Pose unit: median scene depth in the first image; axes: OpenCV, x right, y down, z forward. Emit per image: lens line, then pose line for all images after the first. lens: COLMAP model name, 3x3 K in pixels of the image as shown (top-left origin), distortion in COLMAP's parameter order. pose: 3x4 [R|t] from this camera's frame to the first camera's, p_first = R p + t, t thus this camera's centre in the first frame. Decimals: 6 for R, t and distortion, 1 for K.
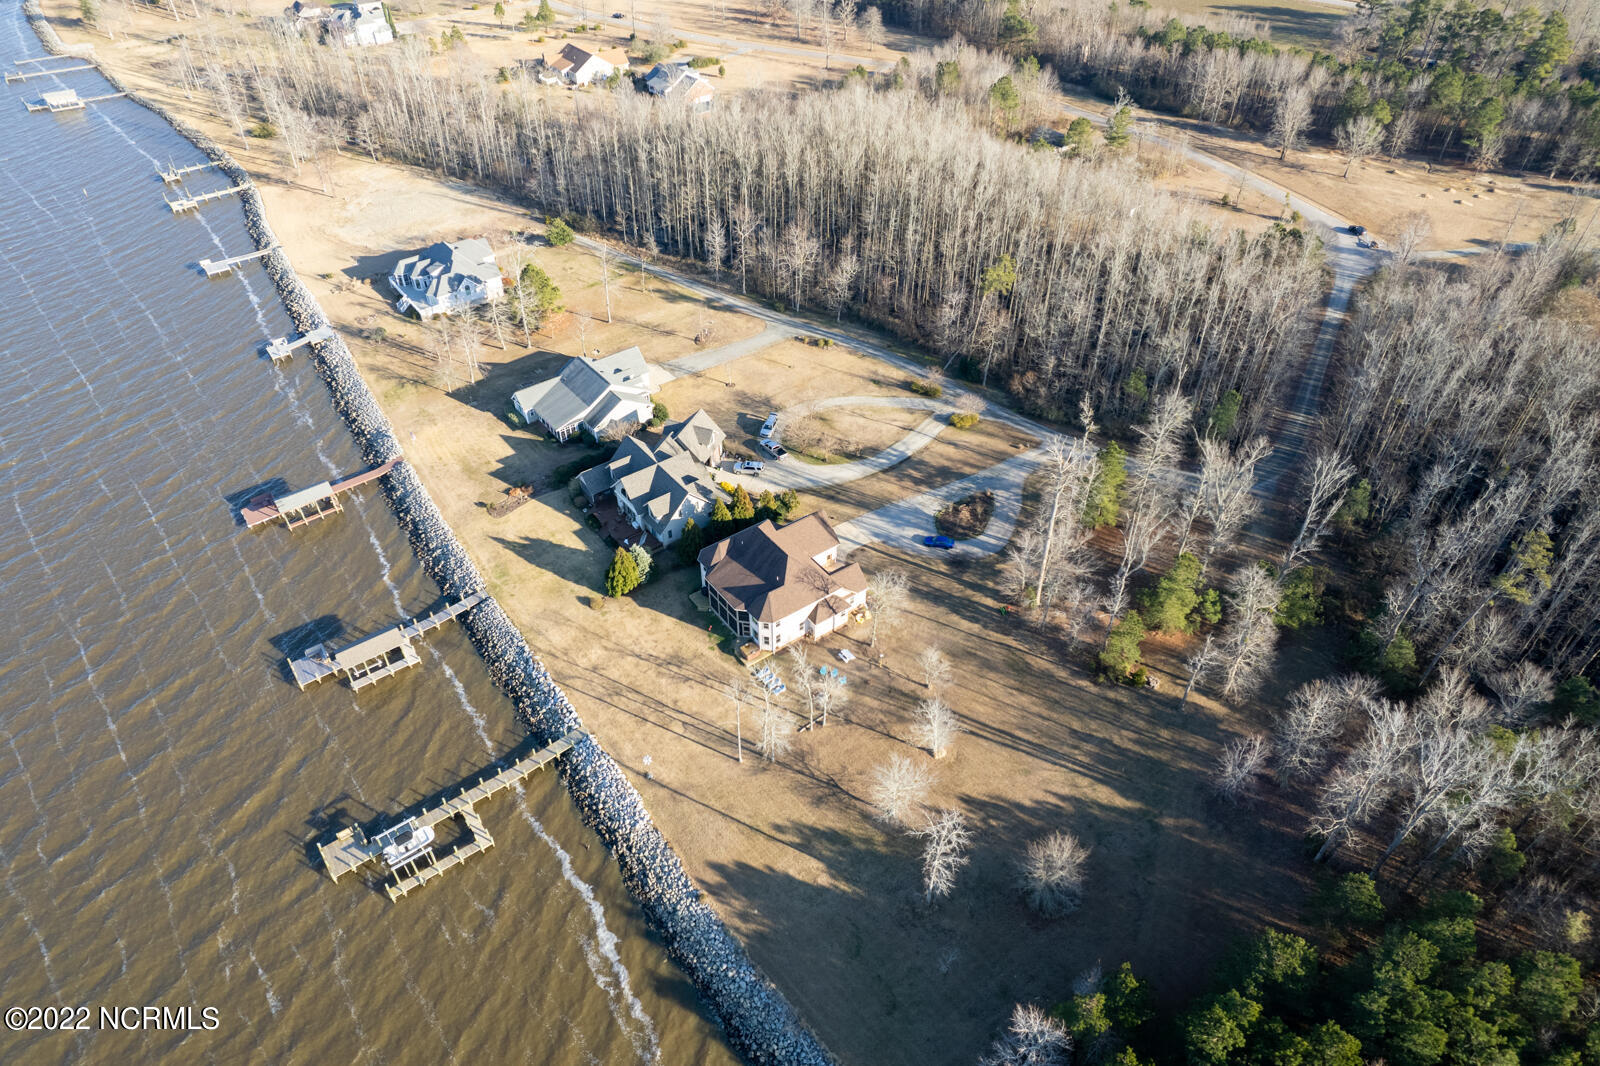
lens RADIAL K [[1022.9, 0, 796.2], [0, 1022.9, 530.7], [0, 0, 1]] dist [-0.048045, 0.022492]
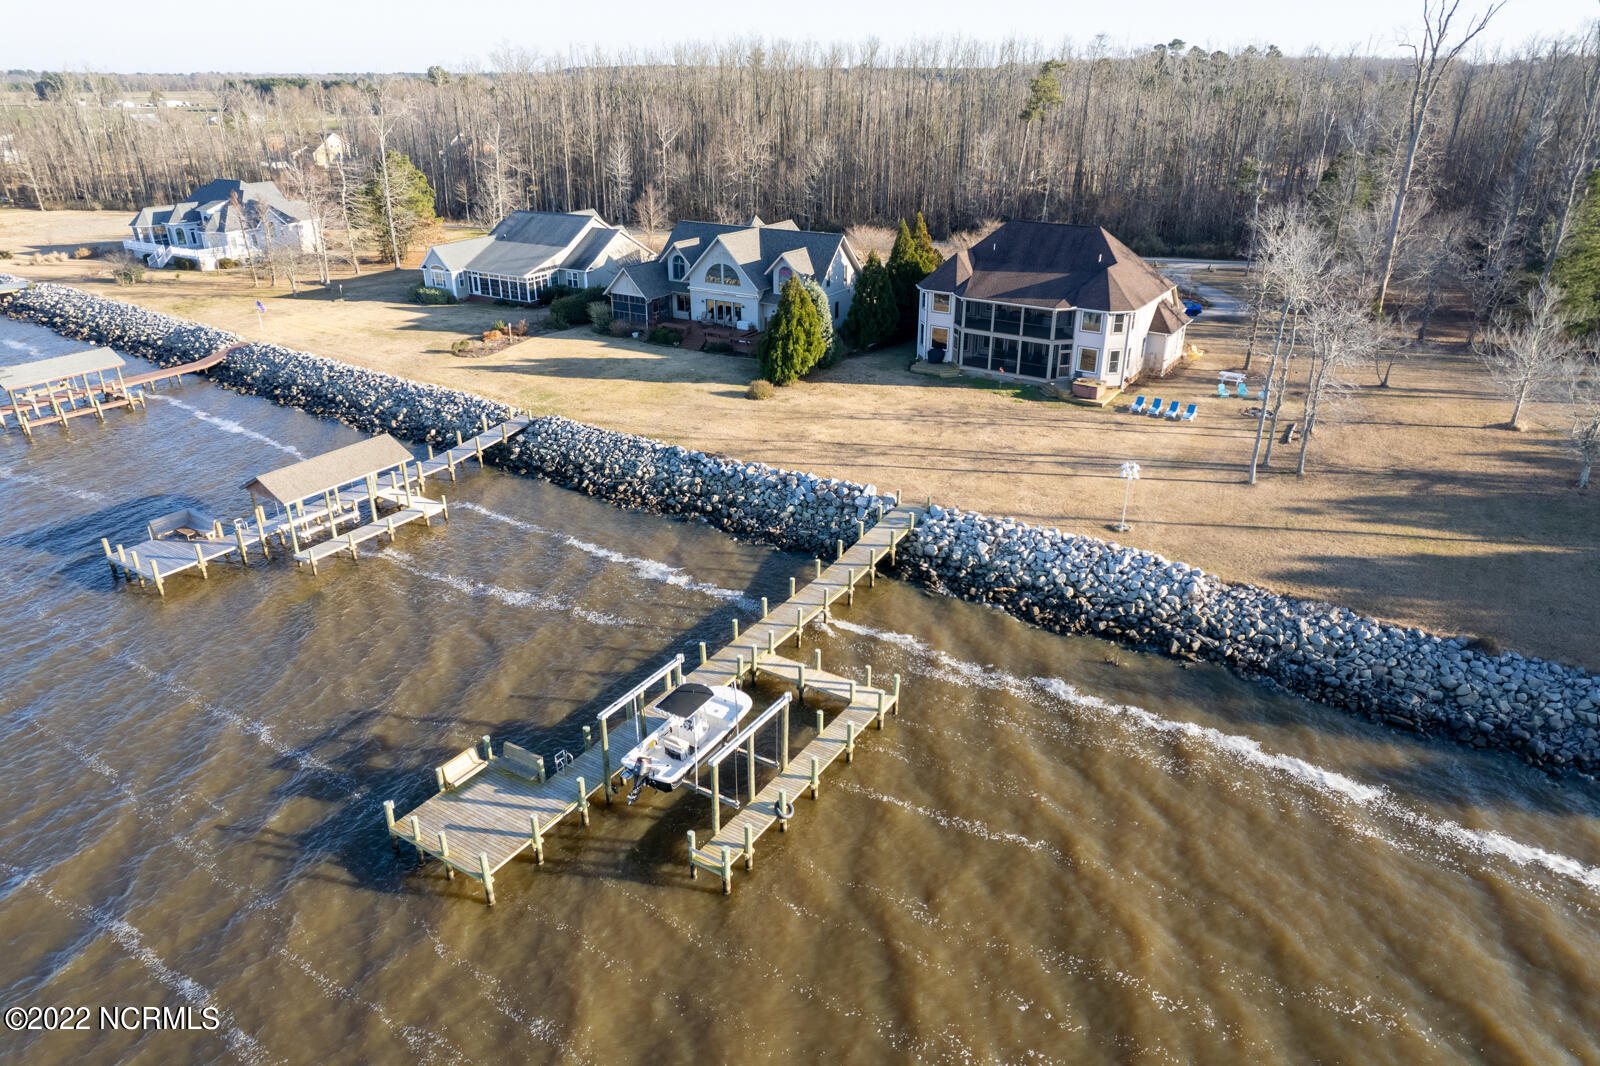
lens RADIAL K [[1022.9, 0, 796.8], [0, 1022.9, 530.4], [0, 0, 1]] dist [-0.048045, 0.022492]
pose [[0.933541, -0.148771, 0.326141, -0.360238], [0.235521, 0.940438, -0.245165, 0.271352], [-0.270242, 0.305685, 0.912976, 0.538545]]
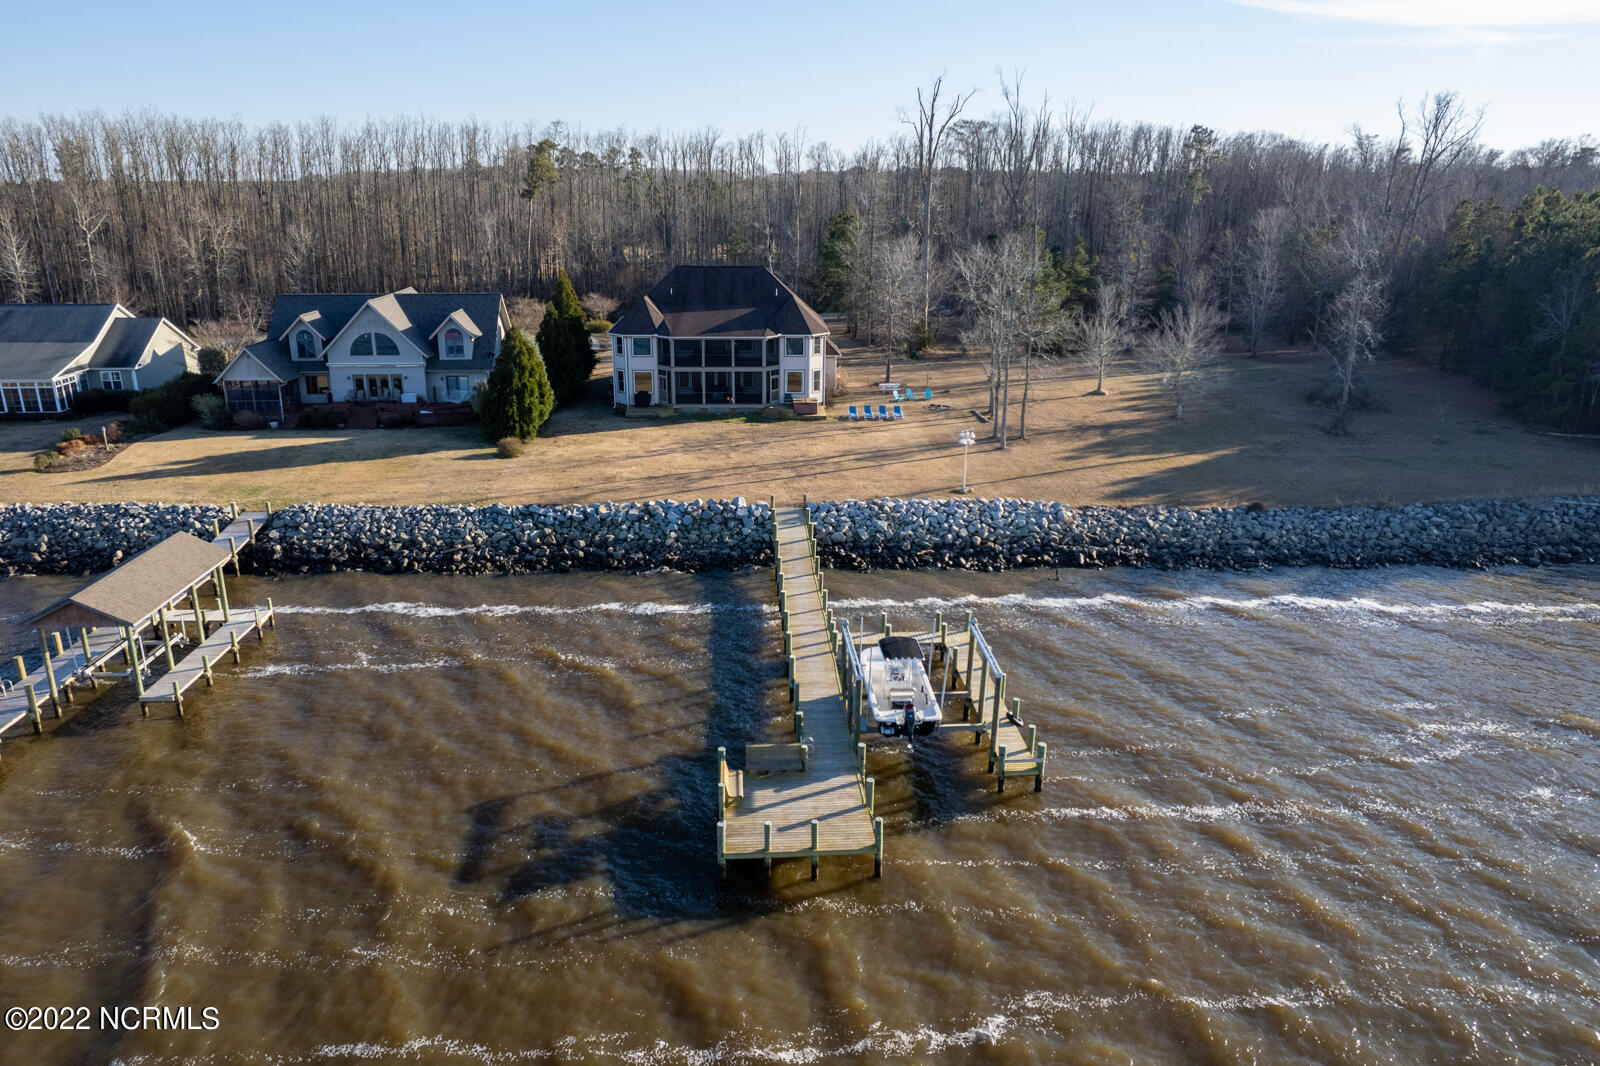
lens RADIAL K [[1071.7, 0, 793.8], [0, 1071.7, 540.7], [0, 0, 1]] dist [-0.038301, 0.006072]
pose [[0.551118, -0.255932, 0.794209, -0.533718], [0.540427, 0.834682, -0.106039, 0.232943], [-0.635773, 0.487652, 0.598321, 0.634994]]
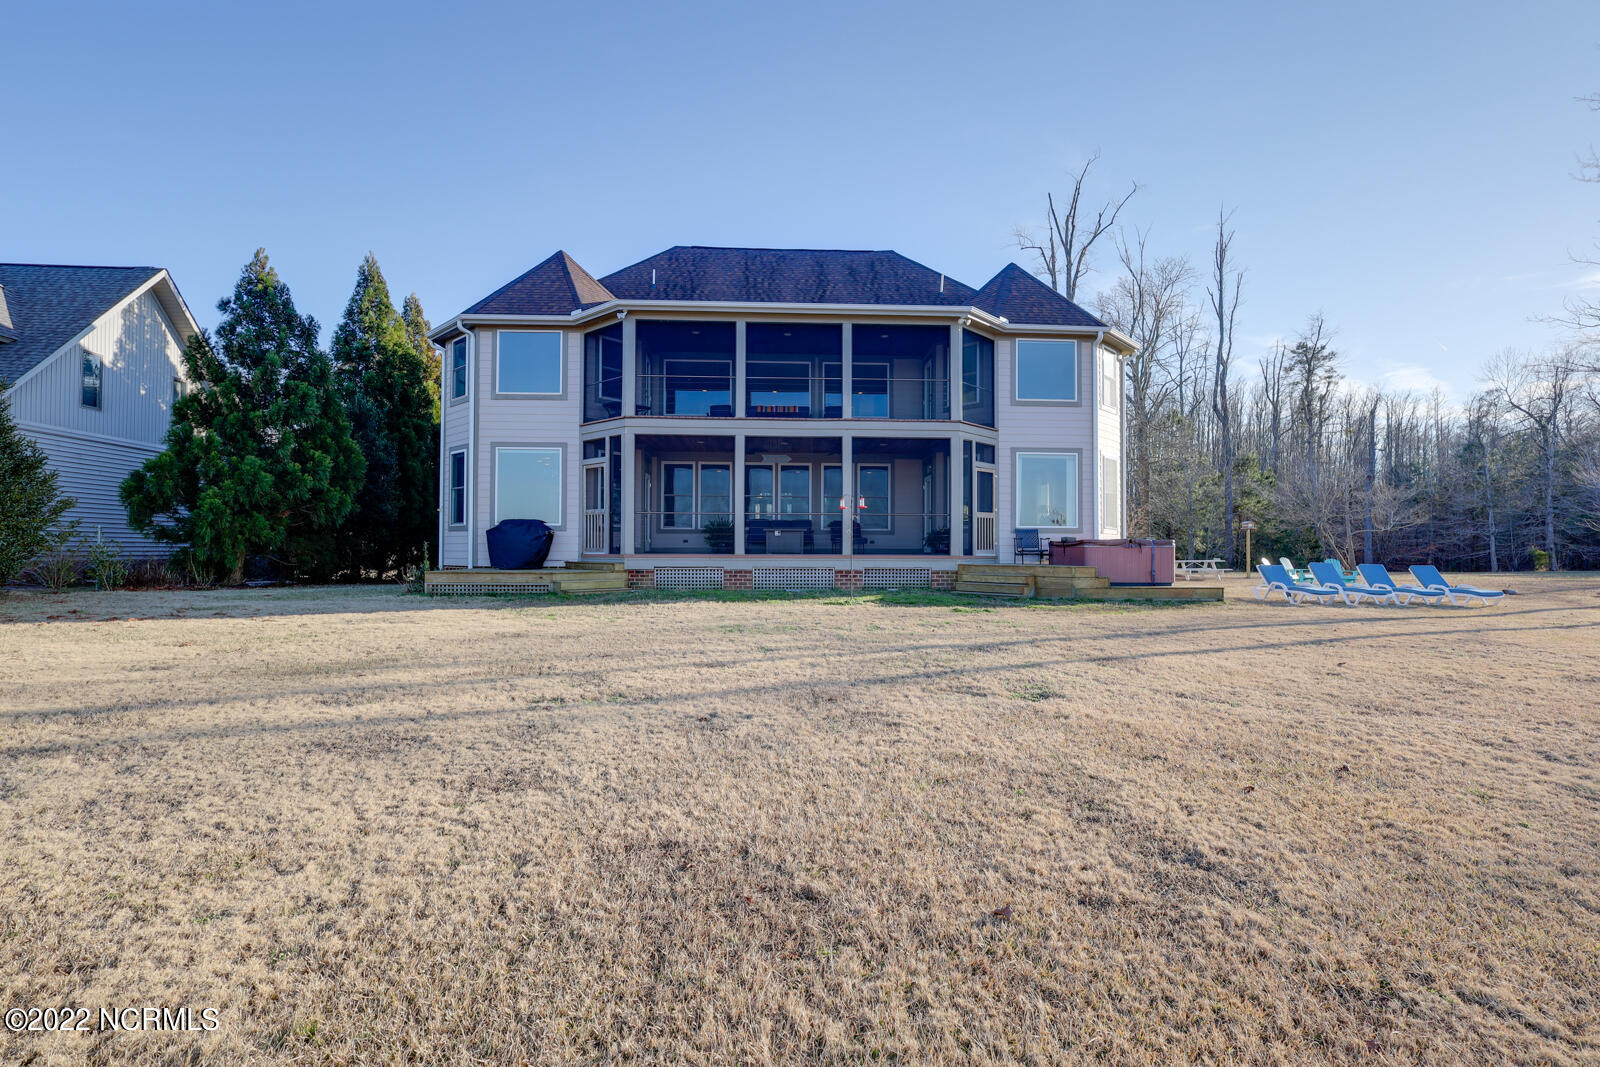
lens RADIAL K [[738.7, 0, 794.0], [0, 738.7, 534.0], [0, 0, 1]] dist [0.001023, 0.000380]
pose [[0.543423, 0.026040, 0.839055, -0.162218], [0.545391, 0.748879, -0.376469, 0.124823], [-0.638154, 0.662195, 0.392756, 0.931502]]
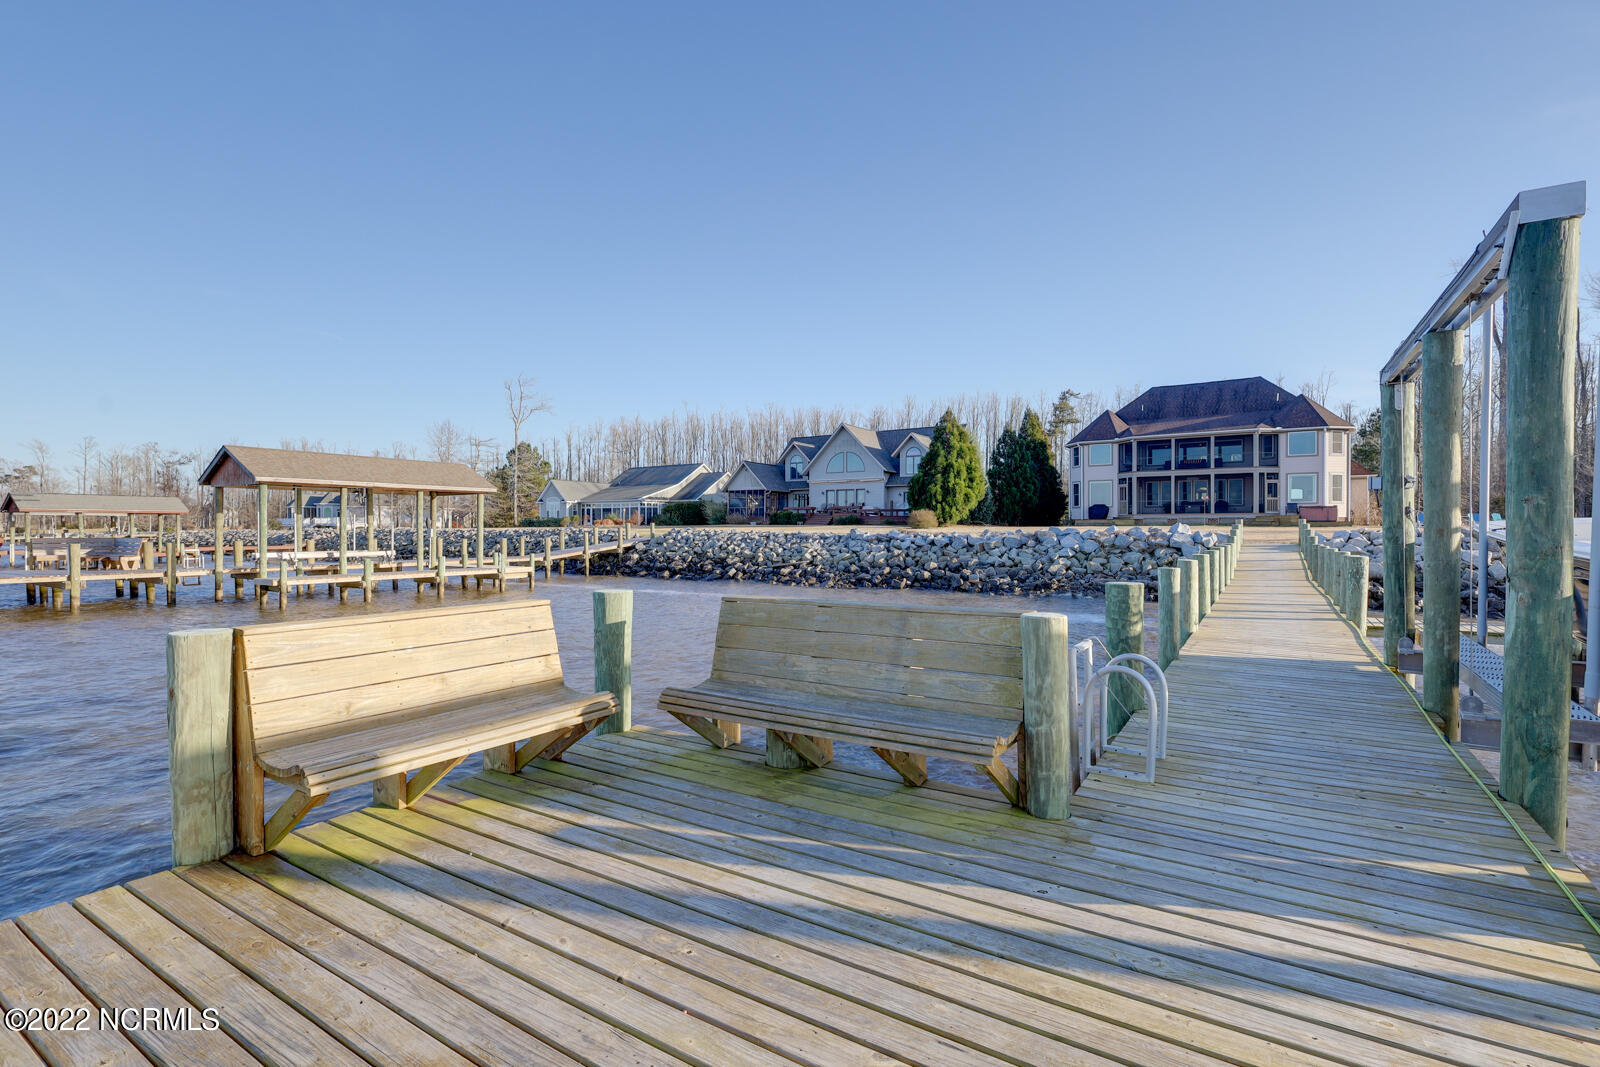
lens RADIAL K [[738.7, 0, 797.7], [0, 738.7, 531.1], [0, 0, 1]] dist [0.001023, 0.000380]
pose [[0.934690, 0.001813, 0.355458, -0.361499], [0.231698, 0.755257, -0.613109, 0.258896], [-0.269574, 0.655426, 0.705511, 0.790484]]
